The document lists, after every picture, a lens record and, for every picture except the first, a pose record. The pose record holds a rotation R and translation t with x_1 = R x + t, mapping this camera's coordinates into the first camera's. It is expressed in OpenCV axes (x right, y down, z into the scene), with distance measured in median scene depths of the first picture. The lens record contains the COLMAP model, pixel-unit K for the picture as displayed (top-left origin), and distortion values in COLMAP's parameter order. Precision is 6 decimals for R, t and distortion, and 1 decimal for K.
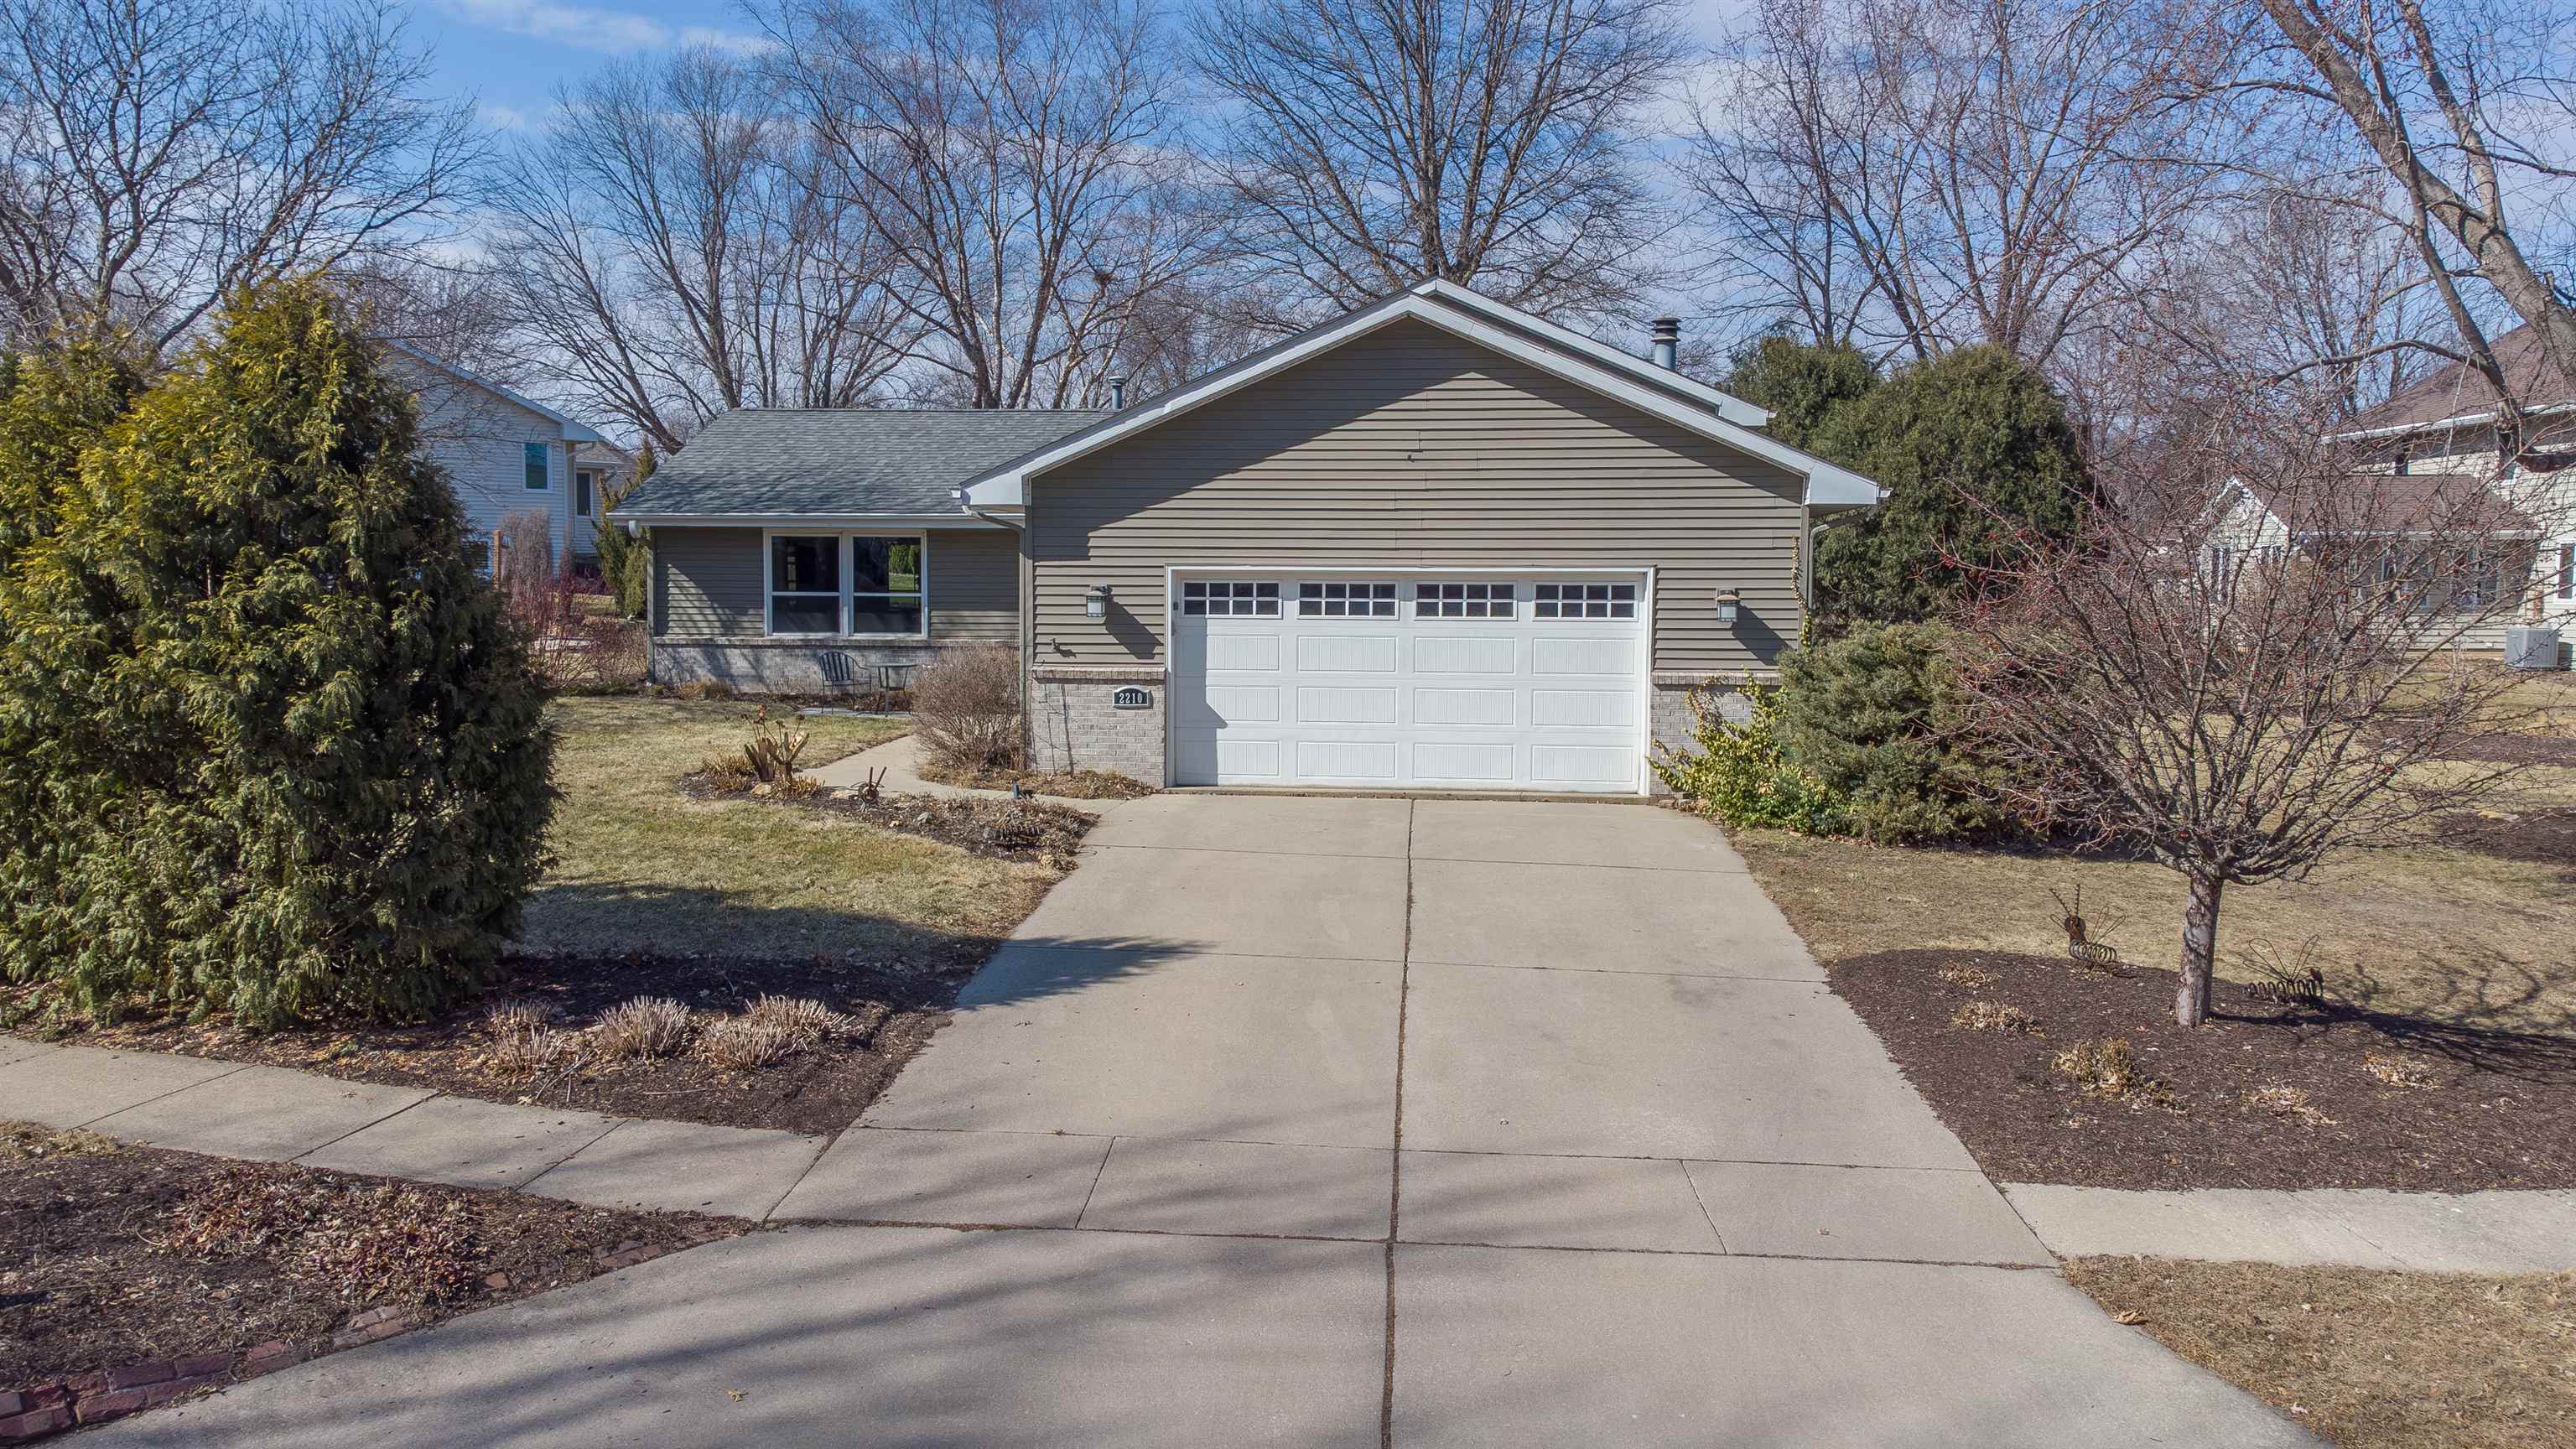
lens RADIAL K [[1878.4, 0, 1288.0], [0, 1878.4, 724.5], [0, 0, 1]] dist [0.038279, 0.001953]
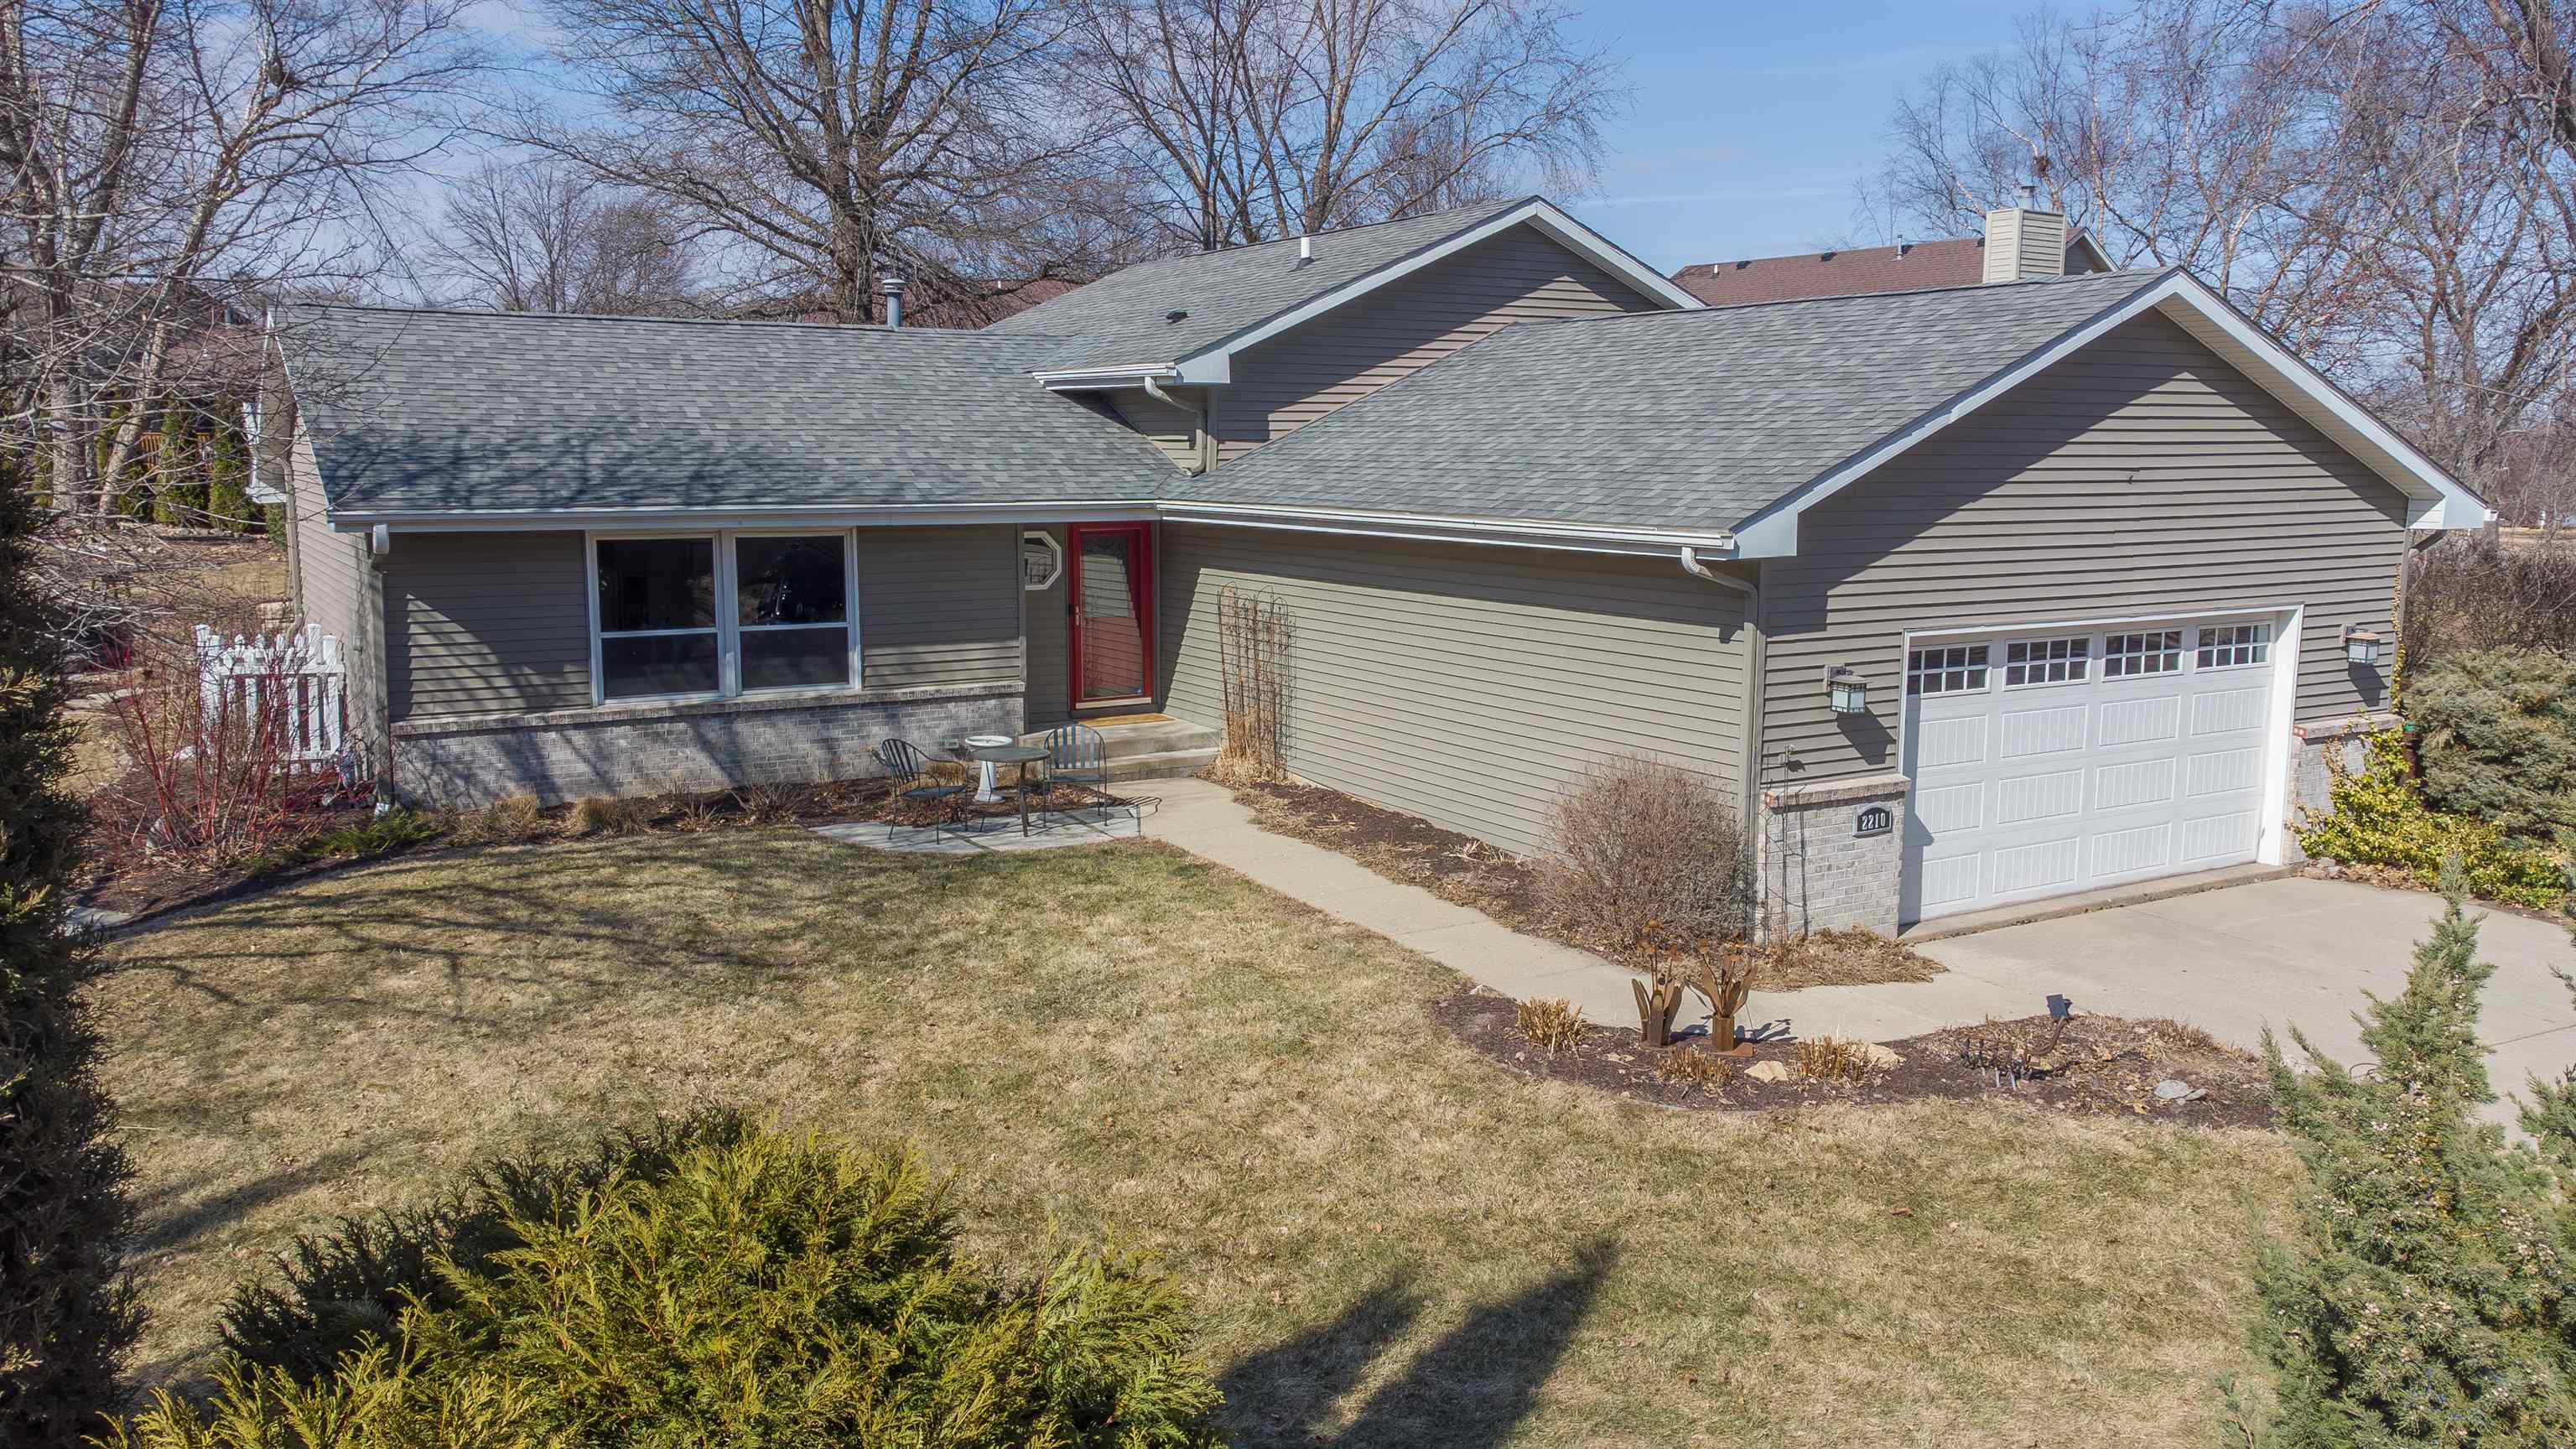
lens RADIAL K [[1878.4, 0, 1288.0], [0, 1878.4, 724.5], [0, 0, 1]] dist [0.038279, 0.001953]
pose [[0.801403, -0.088764, 0.591501, -0.675983], [0.047637, 0.995258, 0.084812, -0.120714], [-0.596224, -0.039792, 0.801831, 0.560216]]
